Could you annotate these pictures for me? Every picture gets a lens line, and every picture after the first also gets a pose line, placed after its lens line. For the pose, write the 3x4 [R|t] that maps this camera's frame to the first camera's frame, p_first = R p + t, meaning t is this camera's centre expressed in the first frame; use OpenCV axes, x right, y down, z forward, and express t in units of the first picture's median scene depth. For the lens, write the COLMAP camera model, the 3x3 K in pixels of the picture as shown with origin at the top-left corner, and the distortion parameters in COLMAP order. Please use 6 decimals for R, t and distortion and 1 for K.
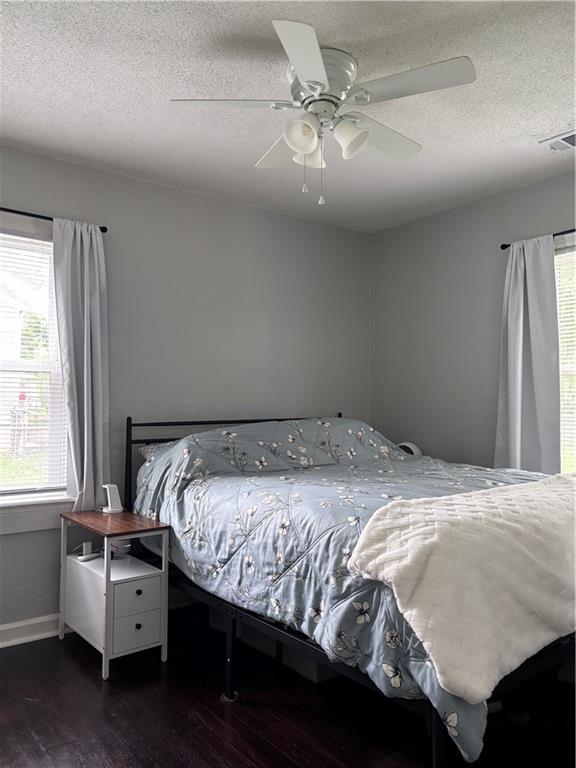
lens RADIAL K [[608.6, 0, 287.6], [0, 608.6, 384.6], [0, 0, 1]] dist [0.042426, -0.046088]
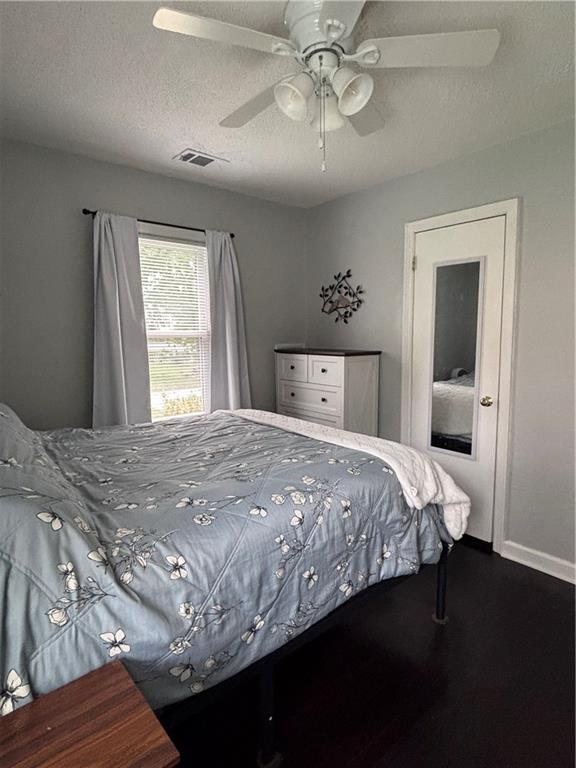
lens RADIAL K [[431.6, 0, 287.5], [0, 431.6, 386.3], [0, 0, 1]] dist [0.001097, -0.002091]
pose [[-0.035334, -0.124780, 0.991555, -0.617835], [-0.008987, 0.992174, 0.124538, -0.043963], [-0.999335, -0.004511, -0.036179, 1.041110]]
